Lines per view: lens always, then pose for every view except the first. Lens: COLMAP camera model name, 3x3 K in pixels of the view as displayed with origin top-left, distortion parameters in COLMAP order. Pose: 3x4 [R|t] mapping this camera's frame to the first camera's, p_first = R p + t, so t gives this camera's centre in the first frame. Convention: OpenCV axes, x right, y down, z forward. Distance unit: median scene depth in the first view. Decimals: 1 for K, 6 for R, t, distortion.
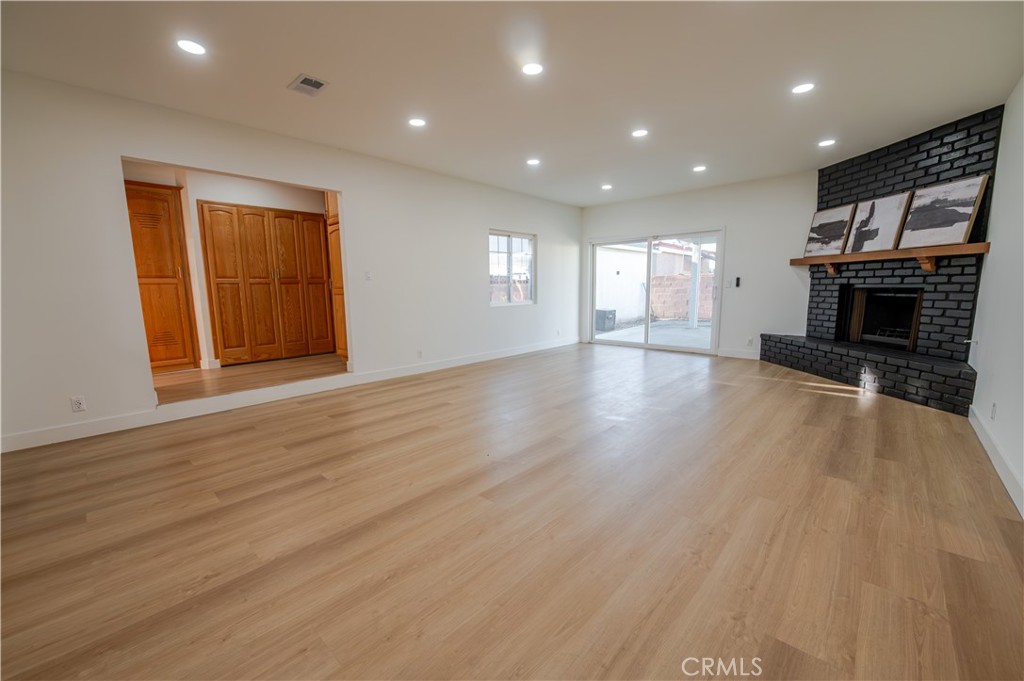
lens RADIAL K [[406.3, 0, 514.1], [0, 406.3, 347.2], [0, 0, 1]] dist [-0.009295, -0.000818]
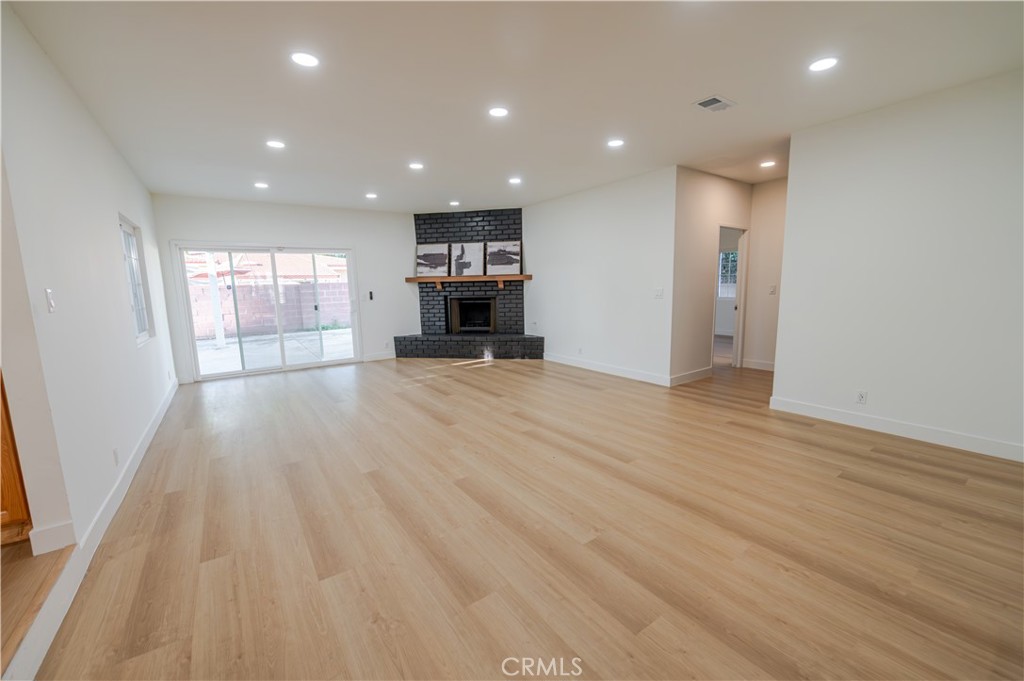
lens RADIAL K [[406.3, 0, 508.1], [0, 406.3, 344.8], [0, 0, 1]] dist [-0.009295, -0.000818]
pose [[0.220346, -0.138838, 0.965490, -0.684098], [0.163254, 0.981106, 0.103826, -0.107140], [-0.961663, 0.134742, 0.238849, 0.489972]]
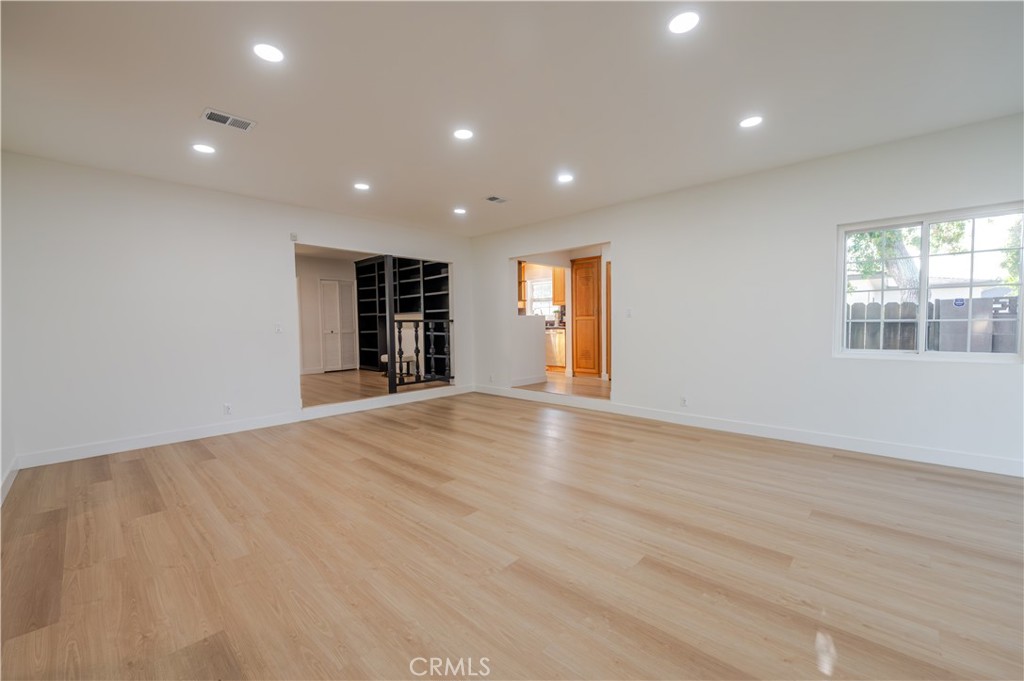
lens RADIAL K [[406.3, 0, 508.8], [0, 406.3, 344.3], [0, 0, 1]] dist [-0.009295, -0.000818]
pose [[-0.017588, 0.063835, -0.997805, 0.726850], [-0.132391, 0.989024, 0.065606, -0.129697], [0.991042, 0.133254, -0.008943, 0.741631]]
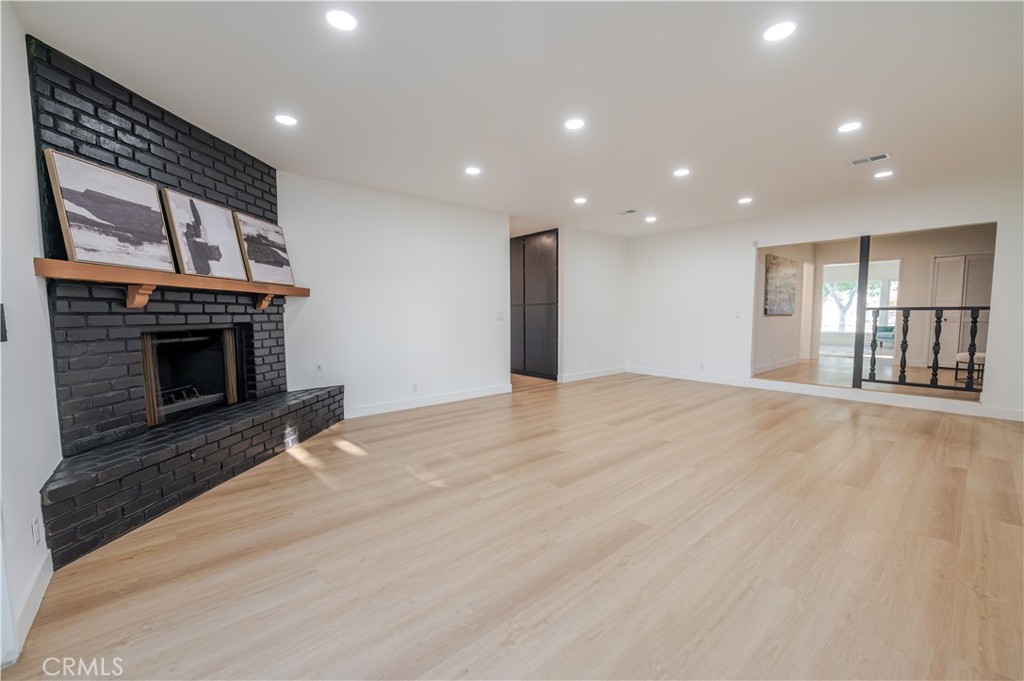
lens RADIAL K [[406.3, 0, 517.2], [0, 406.3, 345.8], [0, 0, 1]] dist [-0.009295, -0.000818]
pose [[-0.992978, 0.006832, 0.118101, 0.289419], [0.033057, 0.974586, 0.221563, -0.257065], [-0.113585, 0.223911, -0.967968, 1.623219]]
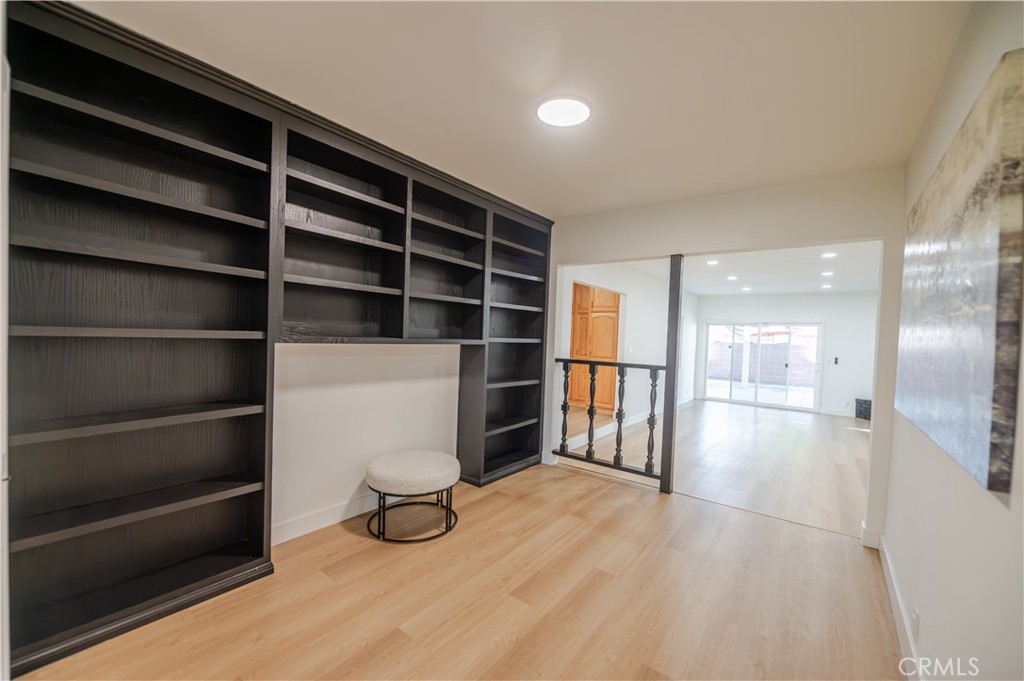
lens RADIAL K [[406.3, 0, 514.0], [0, 406.3, 345.4], [0, 0, 1]] dist [-0.009295, -0.000818]
pose [[0.994656, 0.047895, 0.091462, -0.930867], [-0.036883, 0.992269, -0.118500, -0.009699], [-0.096430, 0.114494, 0.988733, -0.380378]]
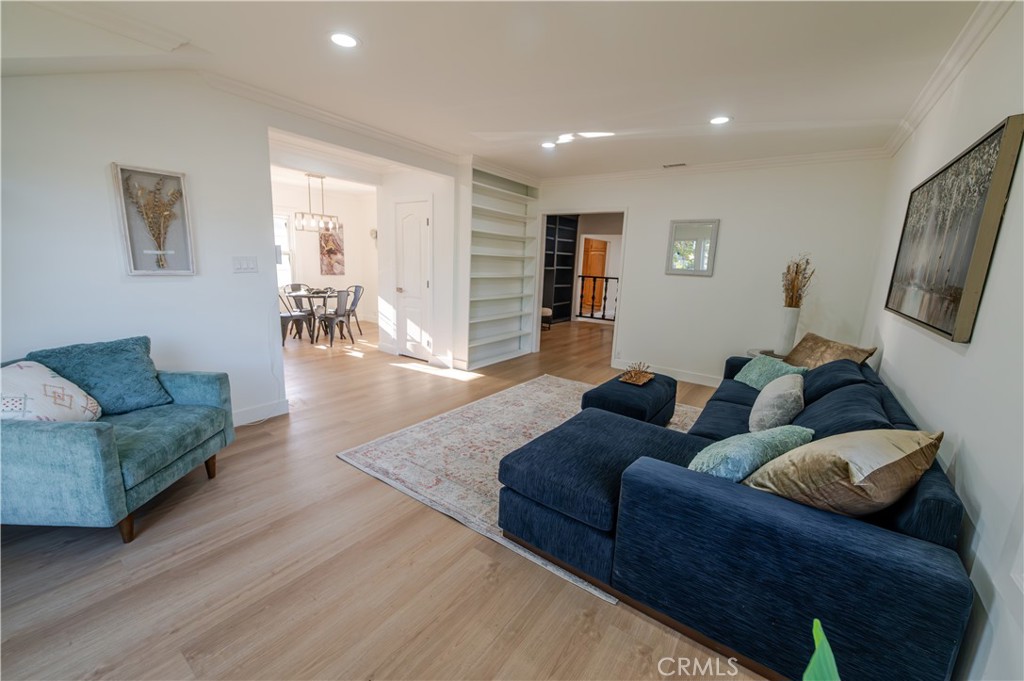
lens RADIAL K [[406.3, 0, 512.9], [0, 406.3, 342.7], [0, 0, 1]] dist [-0.009295, -0.000818]
pose [[0.990390, 0.028644, 0.135305, -1.370820], [-0.035886, 0.998034, 0.051387, 0.161412], [-0.133567, -0.055749, 0.989471, -1.560031]]
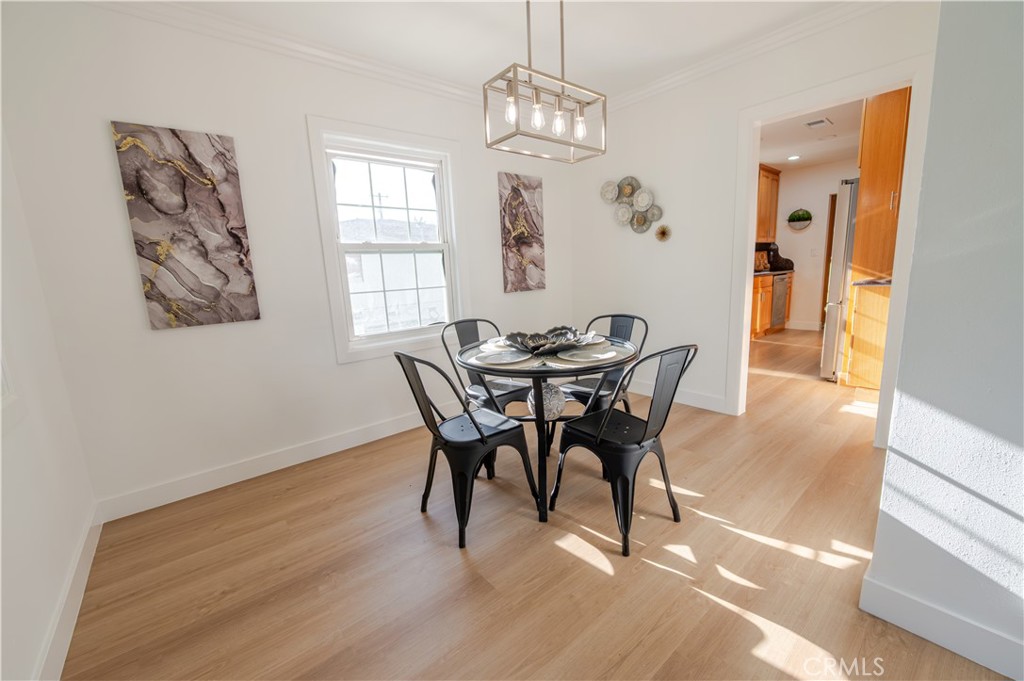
lens RADIAL K [[406.3, 0, 508.4], [0, 406.3, 341.9], [0, 0, 1]] dist [-0.009295, -0.000818]
pose [[0.991021, -0.010592, -0.133287, -1.835886], [0.014920, 0.999392, 0.031508, 0.063743], [0.132872, -0.033214, 0.990577, -0.523547]]
